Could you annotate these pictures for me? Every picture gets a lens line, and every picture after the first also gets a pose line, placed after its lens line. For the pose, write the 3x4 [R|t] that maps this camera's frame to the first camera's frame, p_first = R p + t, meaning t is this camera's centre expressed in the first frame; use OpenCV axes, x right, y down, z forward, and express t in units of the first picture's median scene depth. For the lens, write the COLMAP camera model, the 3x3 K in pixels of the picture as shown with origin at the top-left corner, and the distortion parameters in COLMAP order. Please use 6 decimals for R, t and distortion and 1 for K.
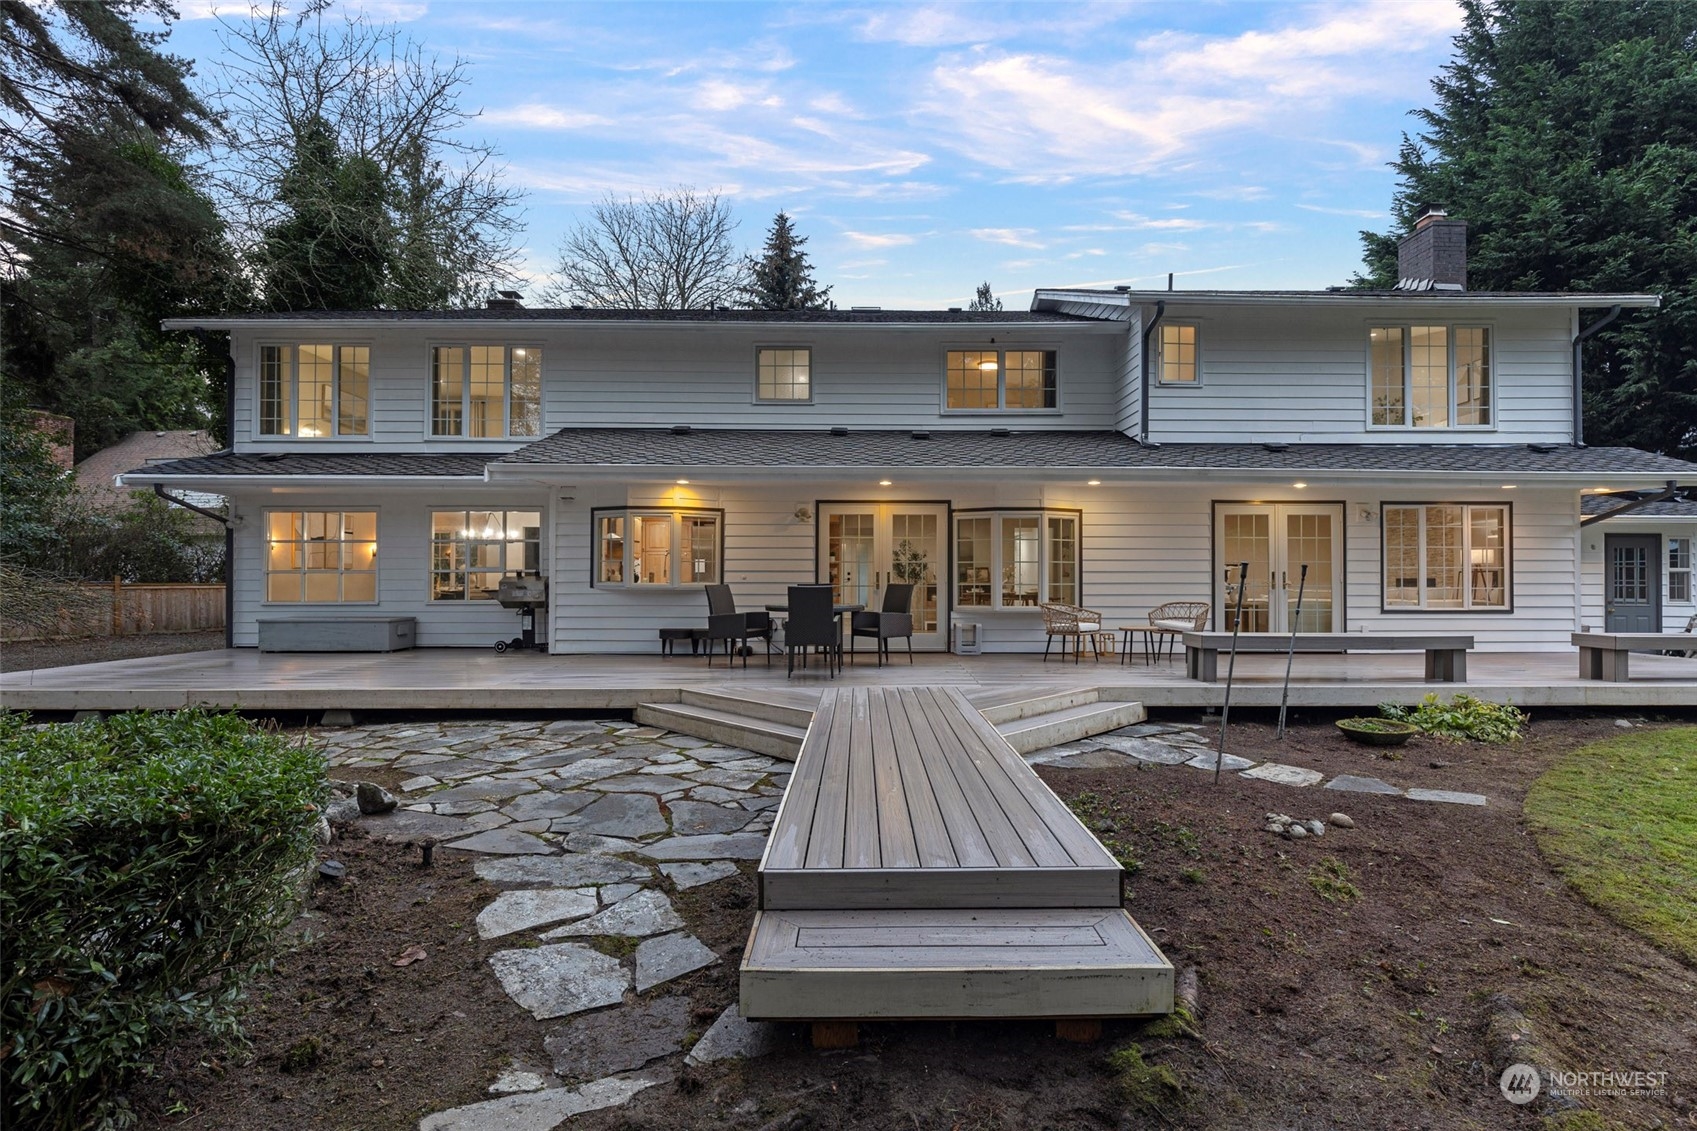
lens RADIAL K [[800.0, 0, 856.1], [0, 800.0, 574.5], [0, 0, 1]] dist [-0.000613, 0.000006]
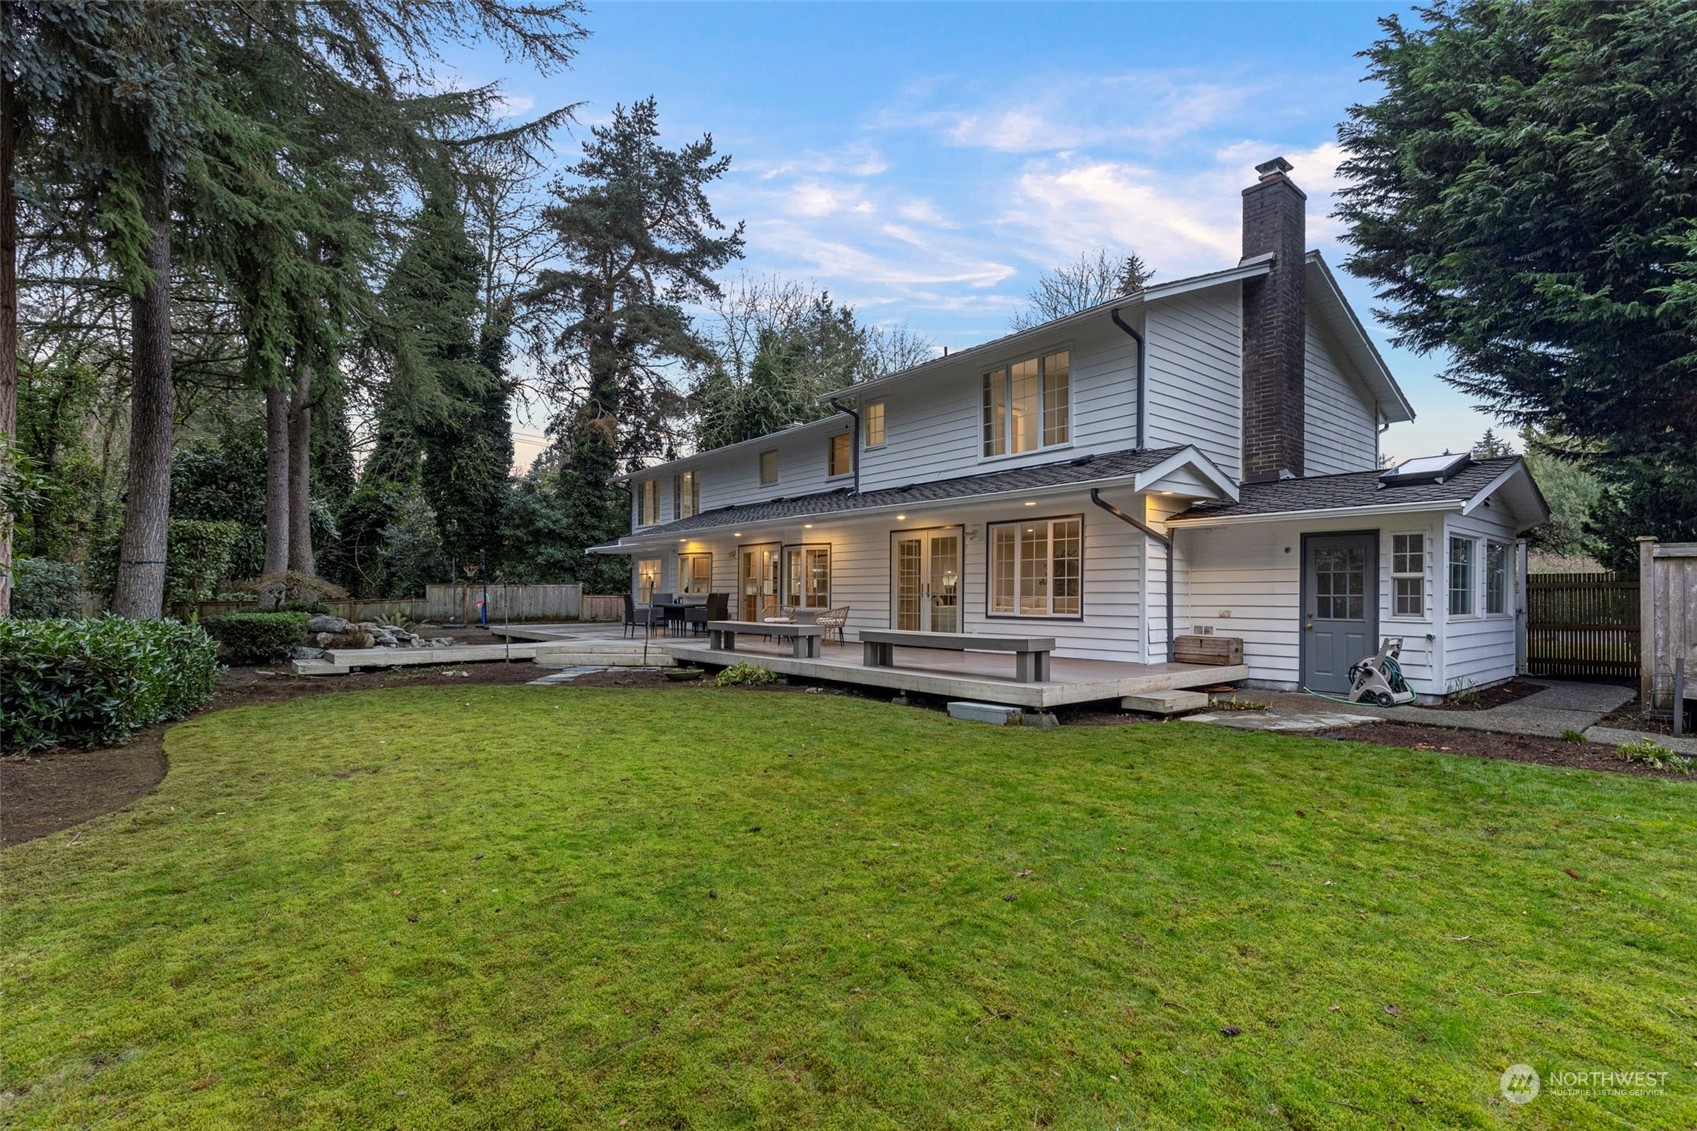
lens RADIAL K [[775.1, 0, 853.5], [0, 775.1, 583.5], [0, 0, 1]] dist [0.004289, -0.000440]
pose [[0.629061, -0.010741, -0.777282, 1.408316], [0.003737, 0.999935, -0.010794, 0.009279], [0.777347, 0.003885, 0.629060, 0.138374]]
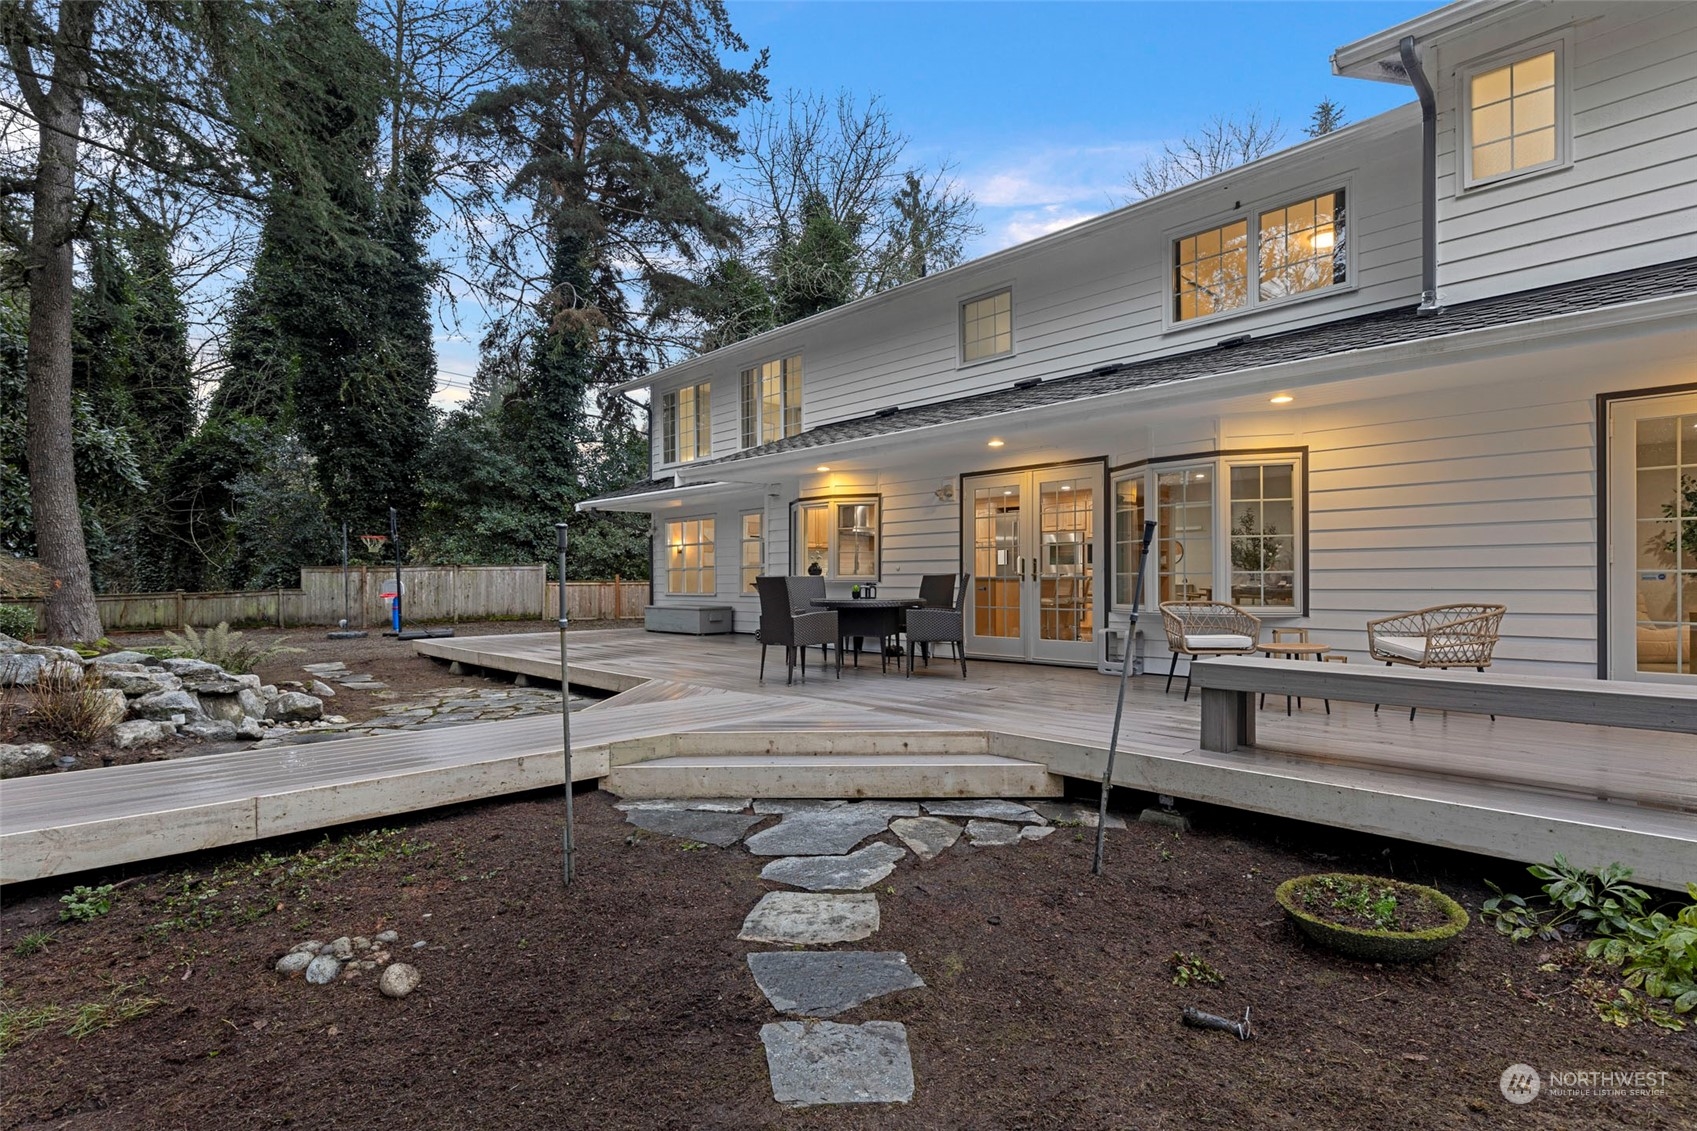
lens RADIAL K [[837.0, 0, 854.7], [0, 837.0, 573.2], [0, 0, 1]] dist [-0.006382, -0.000075]
pose [[0.682085, -0.010411, -0.731199, 0.507191], [0.012097, 0.999922, -0.002952, 0.011087], [0.731173, -0.006832, 0.682158, 0.329366]]
